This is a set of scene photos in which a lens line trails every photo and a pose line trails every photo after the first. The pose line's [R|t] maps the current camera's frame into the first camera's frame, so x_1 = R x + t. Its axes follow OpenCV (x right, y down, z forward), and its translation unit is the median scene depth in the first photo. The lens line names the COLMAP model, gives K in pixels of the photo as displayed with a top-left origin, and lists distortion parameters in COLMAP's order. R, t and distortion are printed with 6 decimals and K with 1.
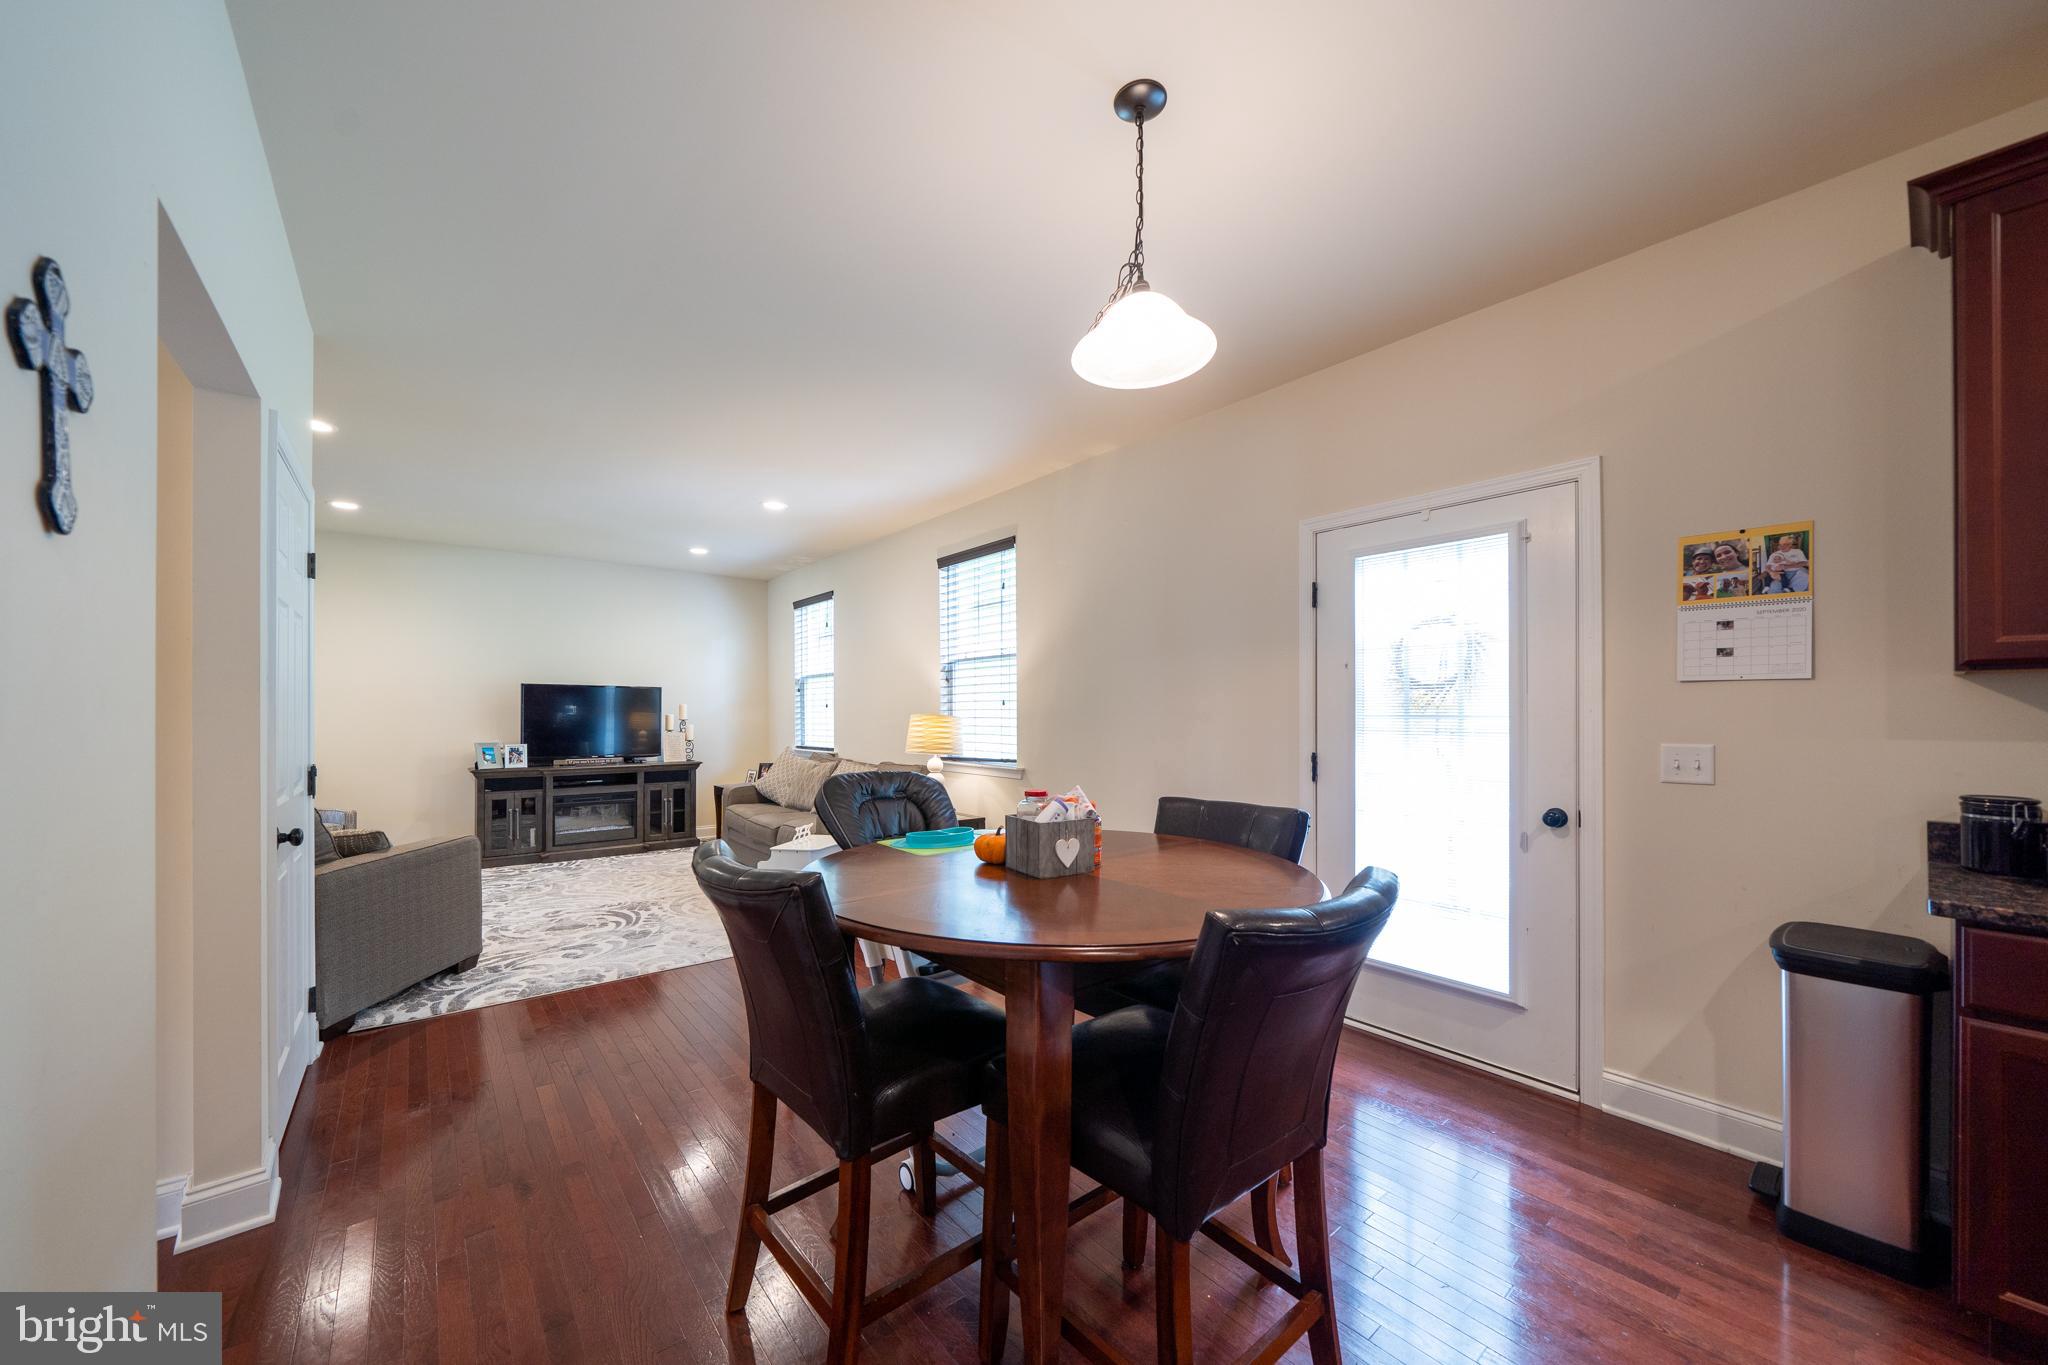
lens RADIAL K [[748.8, 0, 1027.5], [0, 748.8, 717.9], [0, 0, 1]] dist [-0.000739, -0.000104]
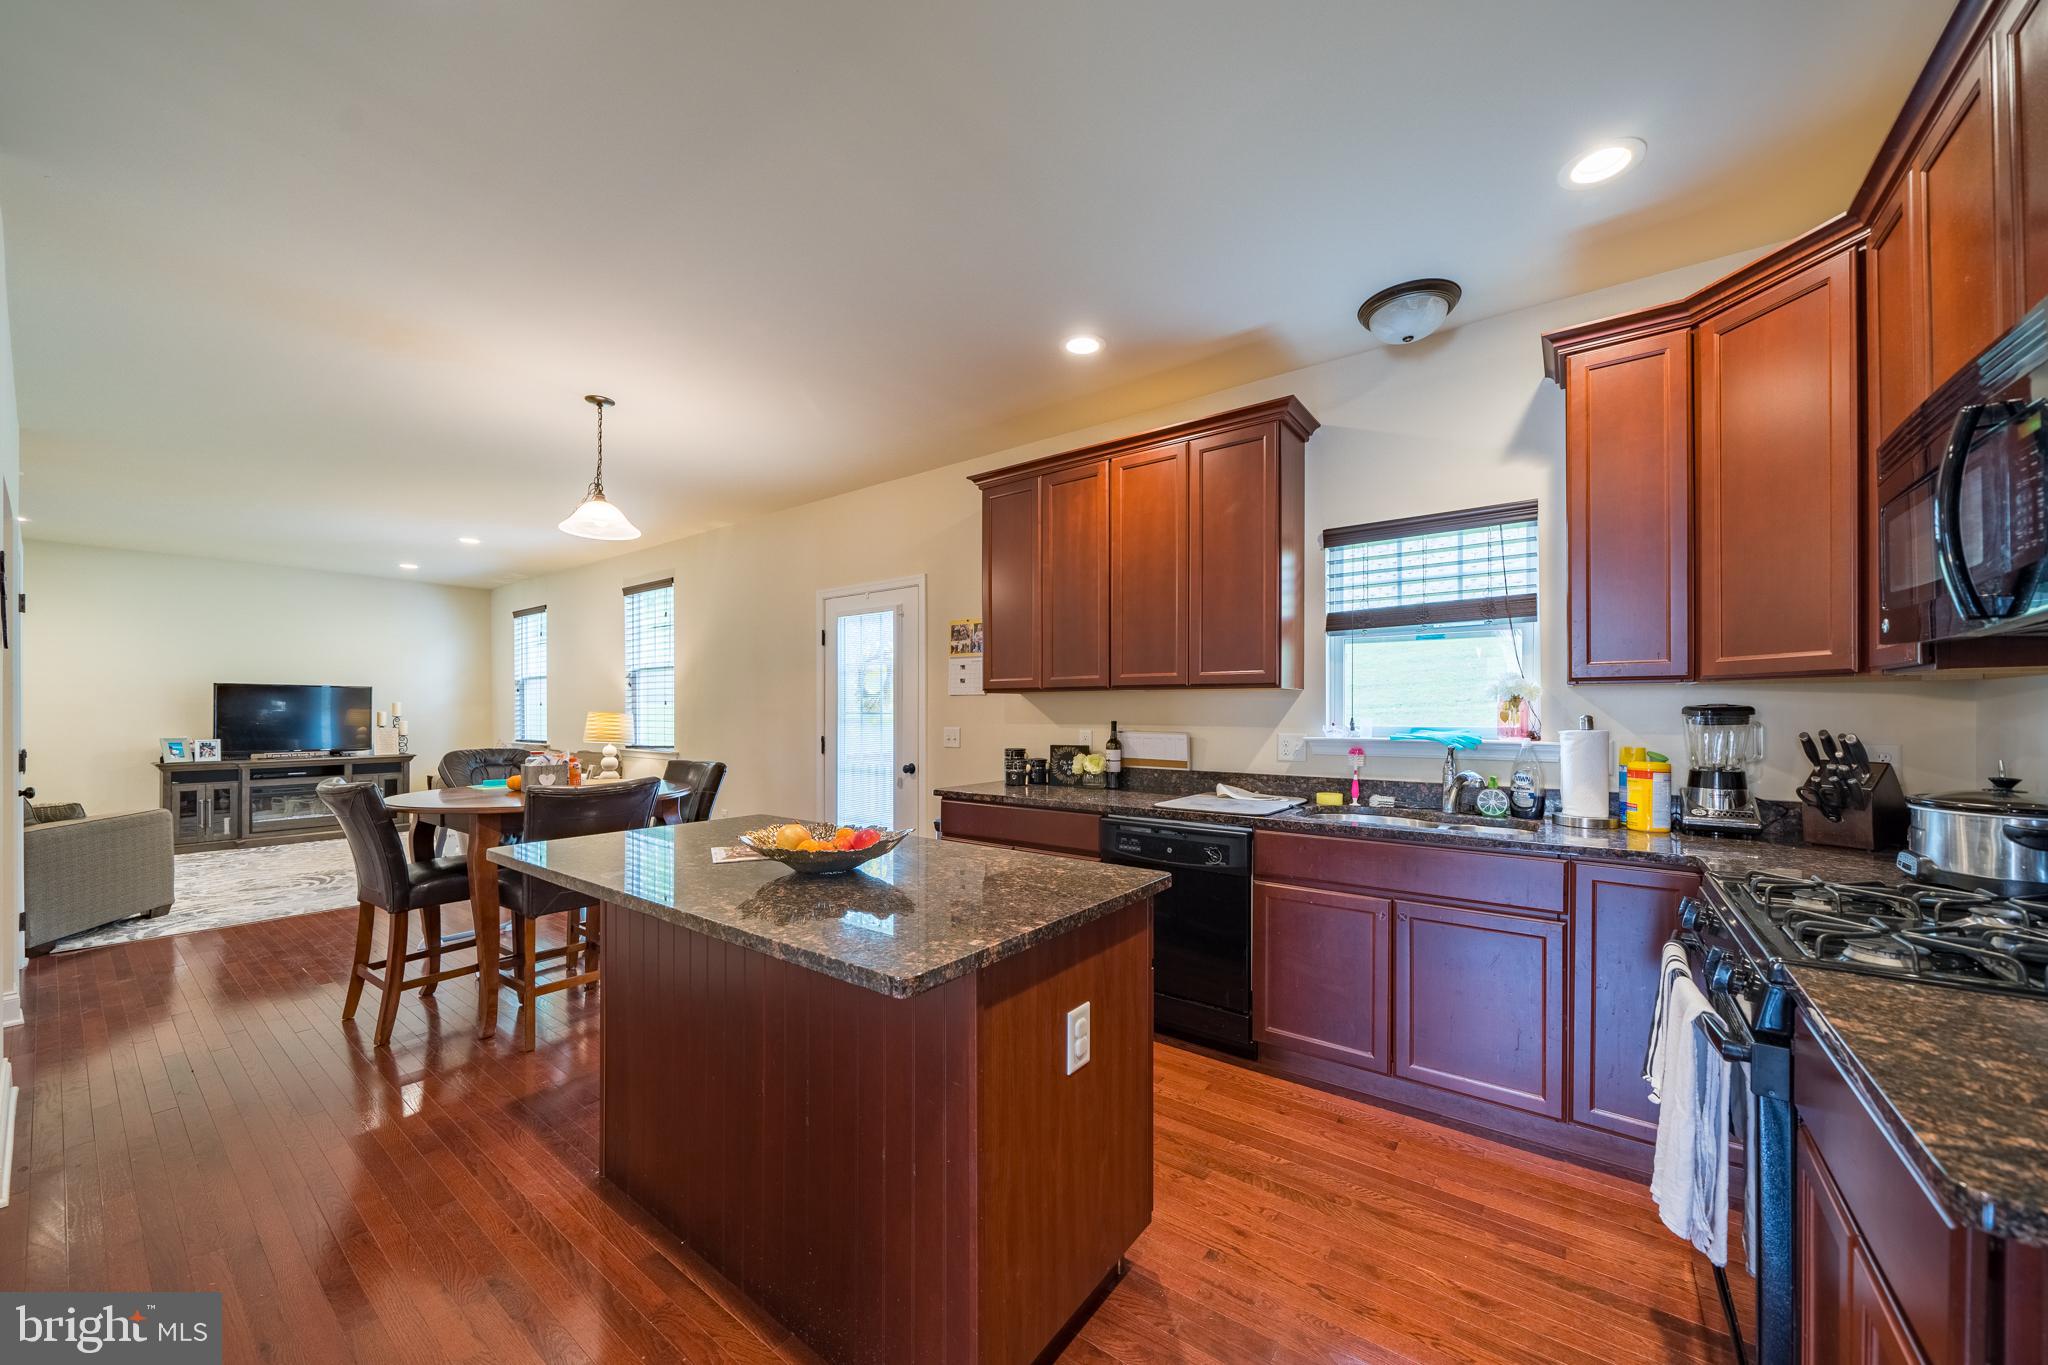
lens RADIAL K [[735.9, 0, 1022.8], [0, 735.9, 714.5], [0, 0, 1]] dist [0.001413, 0.000275]
pose [[0.972178, -0.000727, 0.234241, 0.251174], [0.000827, 1.000000, -0.000329, 0.000704], [-0.234240, 0.000513, 0.972179, -0.368966]]
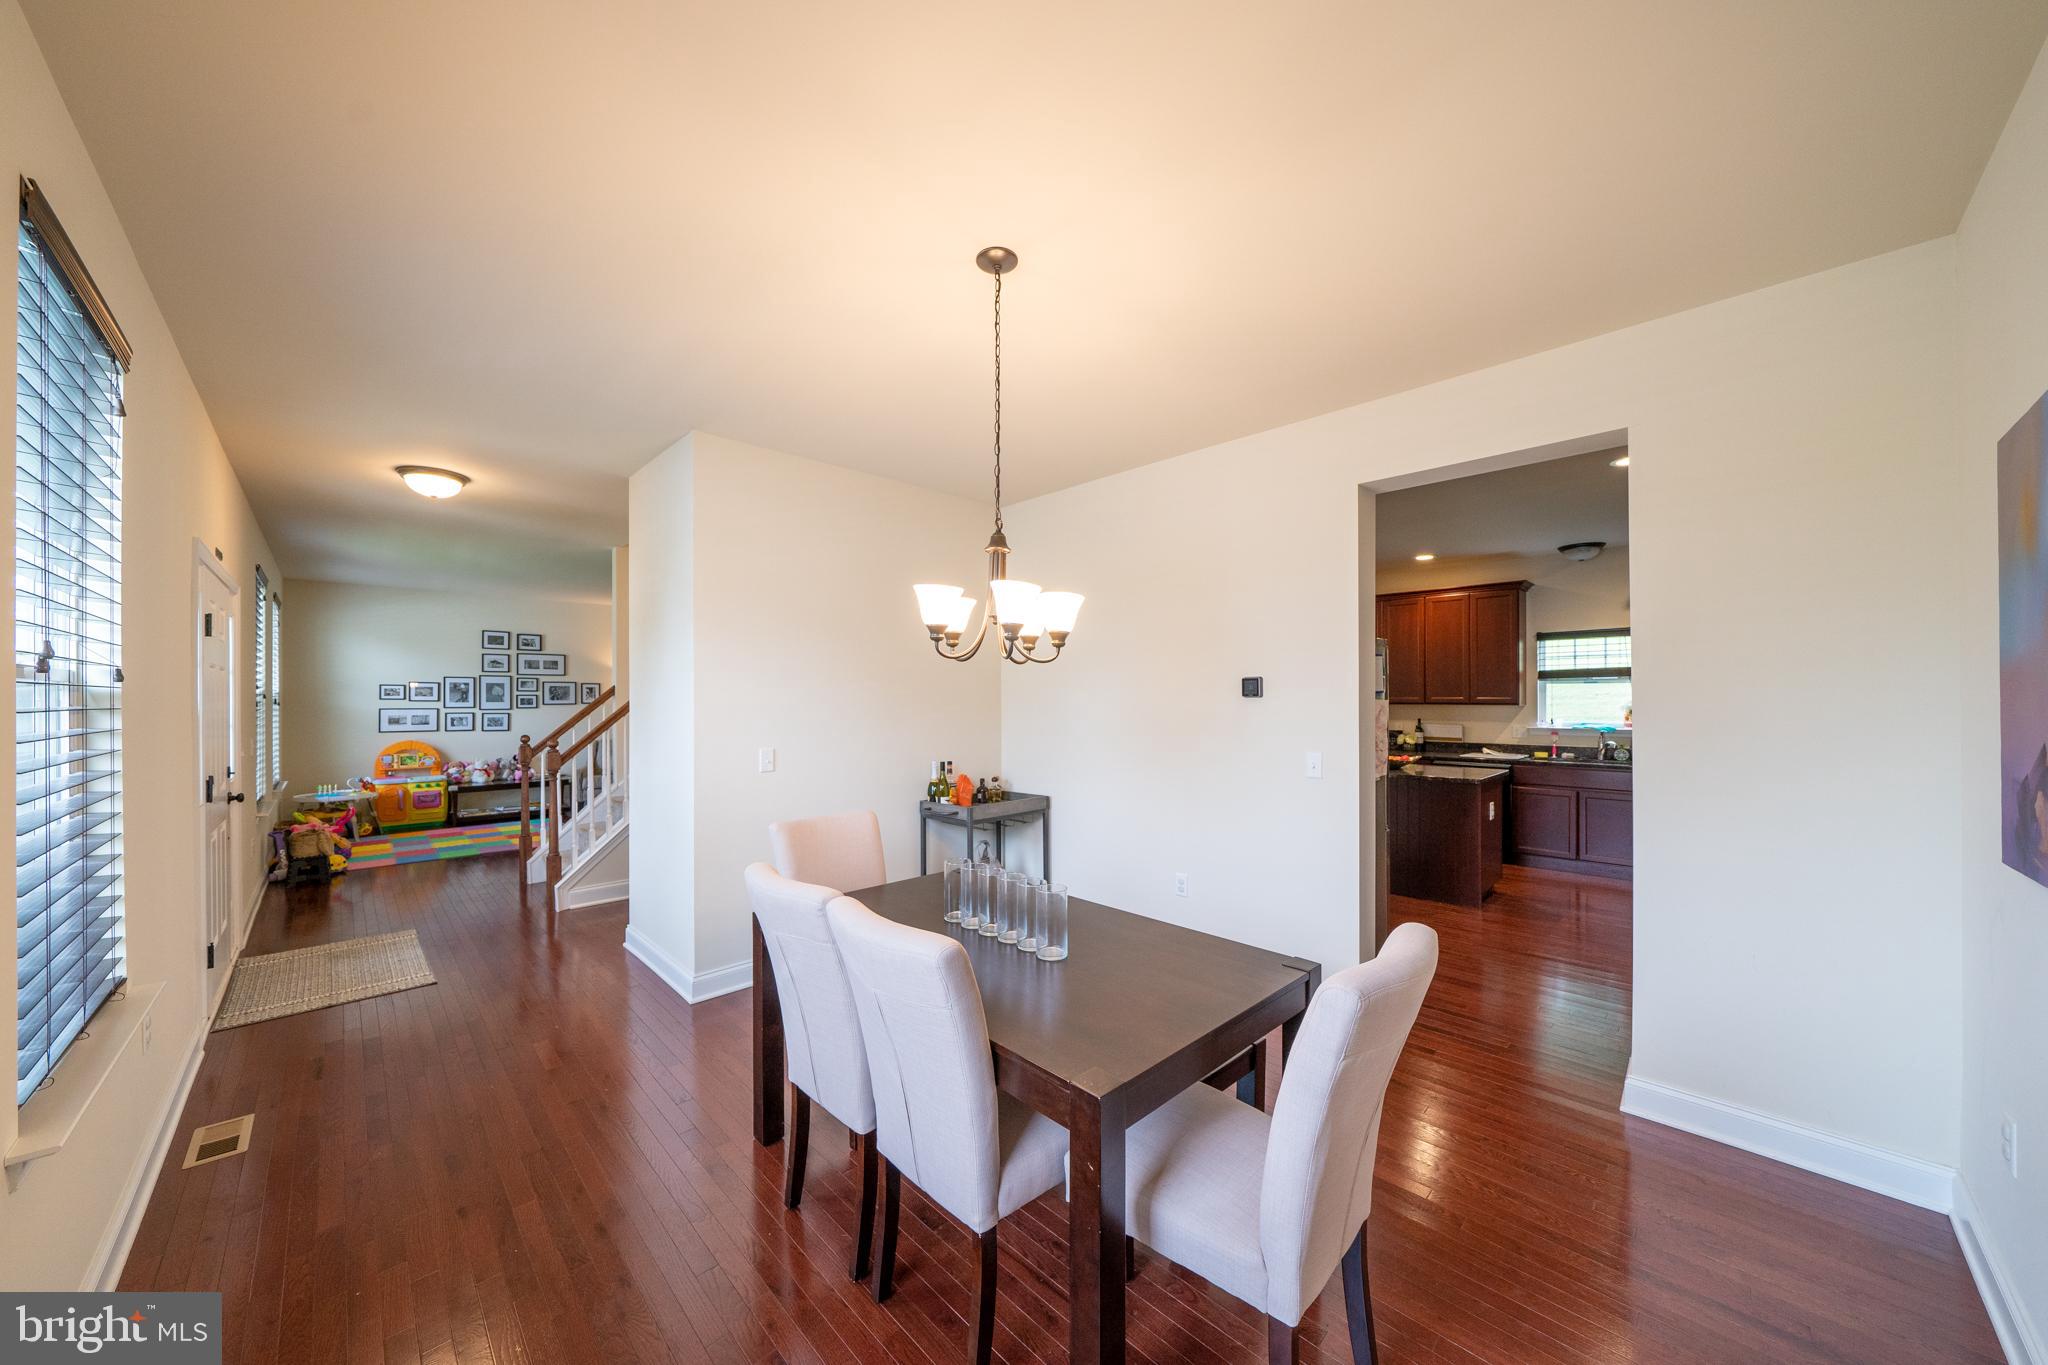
lens RADIAL K [[707.4, 0, 1027.2], [0, 707.4, 694.4], [0, 0, 1]] dist [-0.000093, -0.000028]
pose [[0.995504, 0.000284, 0.094716, -0.403551], [0.000490, 0.999967, -0.008153, -0.029722], [-0.094715, 0.008163, 0.995471, -1.023042]]
